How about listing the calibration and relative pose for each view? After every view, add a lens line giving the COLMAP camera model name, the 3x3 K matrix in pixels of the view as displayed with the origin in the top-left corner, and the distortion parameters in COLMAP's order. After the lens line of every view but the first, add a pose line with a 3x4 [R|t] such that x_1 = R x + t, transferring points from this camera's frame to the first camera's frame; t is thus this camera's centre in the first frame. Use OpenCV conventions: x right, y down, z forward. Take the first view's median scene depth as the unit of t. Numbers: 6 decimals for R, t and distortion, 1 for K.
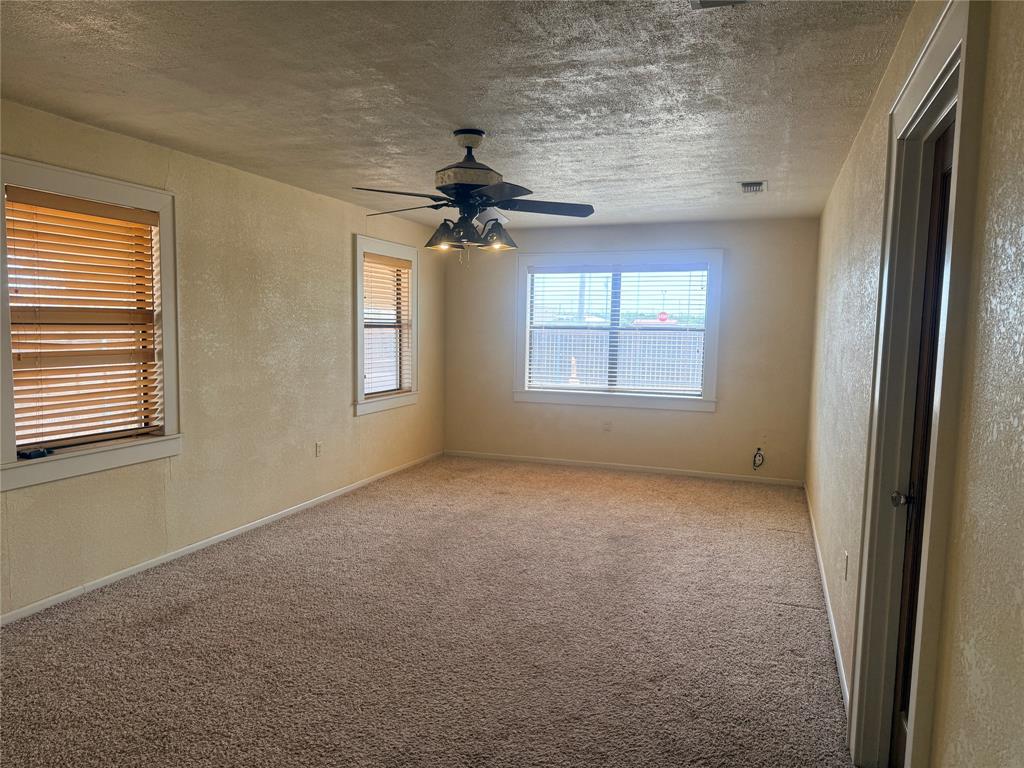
lens RADIAL K [[716.4, 0, 512.8], [0, 716.4, 387.0], [0, 0, 1]] dist [0.102161, -0.130460]
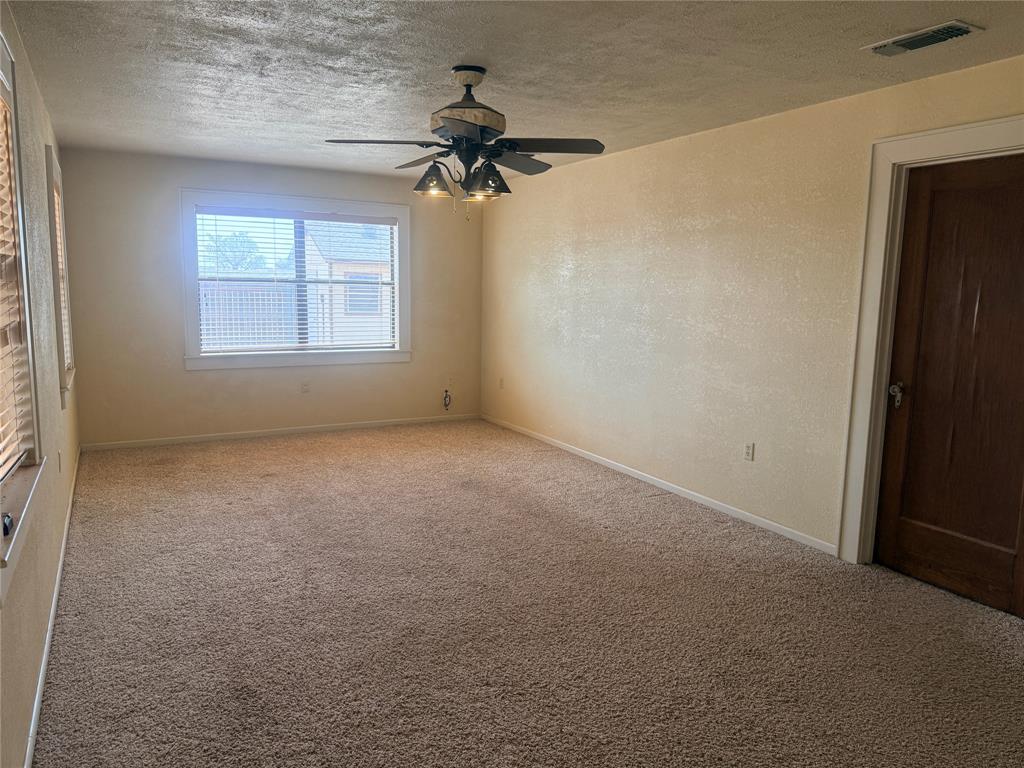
lens RADIAL K [[721.4, 0, 514.5], [0, 721.4, 387.0], [0, 0, 1]] dist [0.079878, -0.126273]
pose [[0.649063, -0.111377, 0.752538, -0.521647], [0.060186, 0.993642, 0.095150, -0.024443], [-0.758350, -0.016466, 0.651639, 0.237662]]
